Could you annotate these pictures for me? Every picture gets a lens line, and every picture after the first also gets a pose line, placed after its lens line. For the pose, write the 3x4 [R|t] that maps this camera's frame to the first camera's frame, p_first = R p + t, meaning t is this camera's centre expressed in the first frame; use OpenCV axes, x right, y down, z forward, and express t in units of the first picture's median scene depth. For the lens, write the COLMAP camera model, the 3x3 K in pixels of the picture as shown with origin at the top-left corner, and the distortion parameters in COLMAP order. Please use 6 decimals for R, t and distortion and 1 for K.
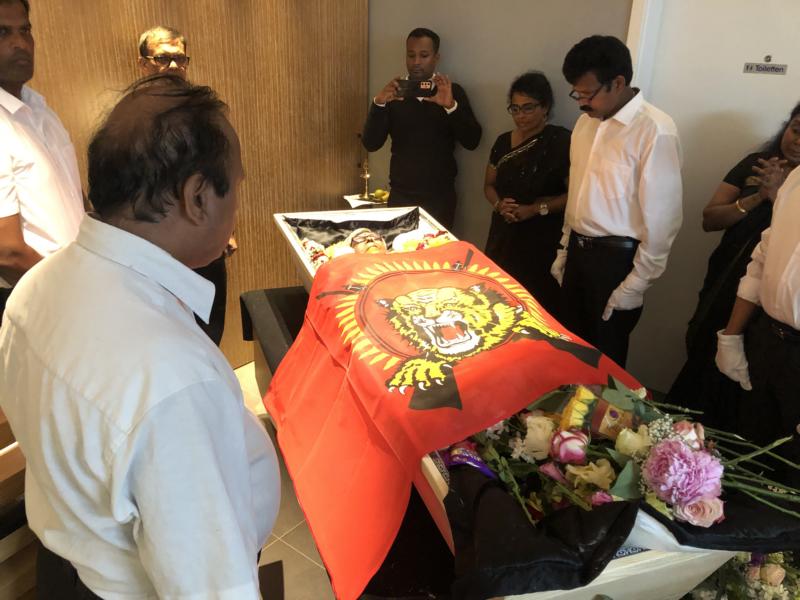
lens RADIAL K [[666.4, 0, 388.1], [0, 666.4, 292.3], [0, 0, 1]] dist [0.044936, -0.058127]
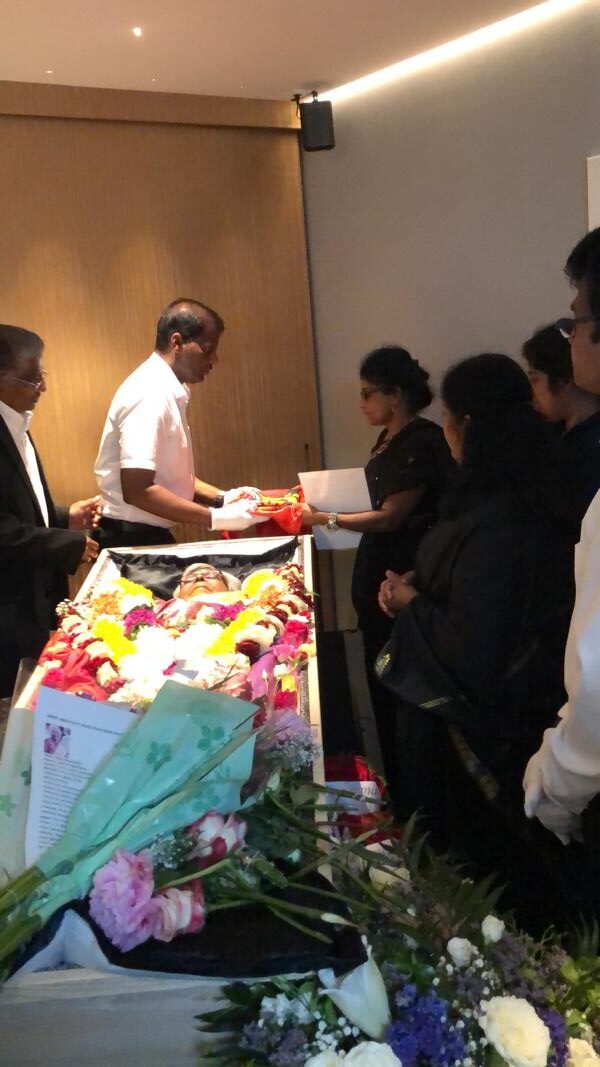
lens RADIAL K [[997.4, 0, 342.1], [0, 997.4, 519.0], [0, 0, 1]] dist [0.040066, 0.000000]
pose [[0.960256, -0.033389, -0.277116, 0.582479], [-0.014526, 0.985496, -0.169077, 0.054529], [0.278742, 0.166382, 0.945843, -0.010449]]
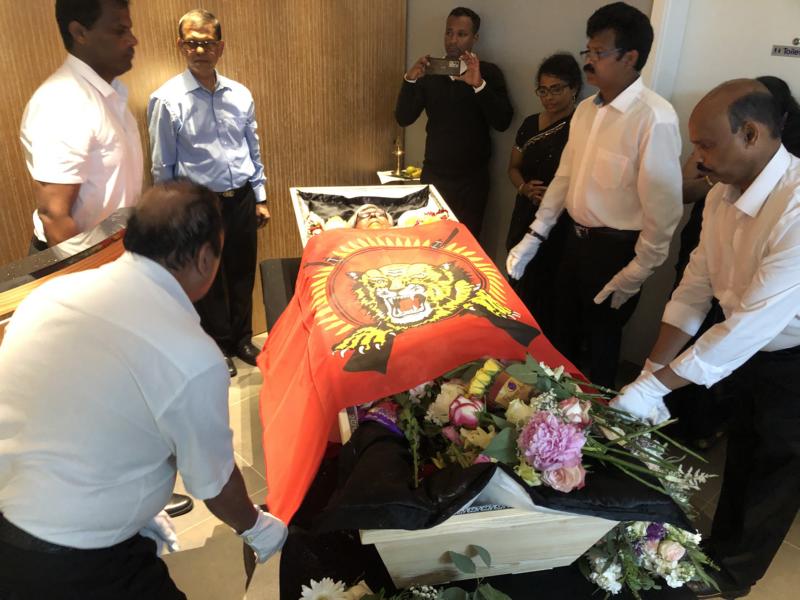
lens RADIAL K [[666.4, 0, 384.2], [0, 666.4, 298.6], [0, 0, 1]] dist [0.044936, -0.058127]
pose [[0.989159, 0.054635, -0.136303, 0.190403], [-0.048005, 0.997520, 0.051464, -0.003635], [0.138777, -0.044363, 0.989329, -0.063863]]
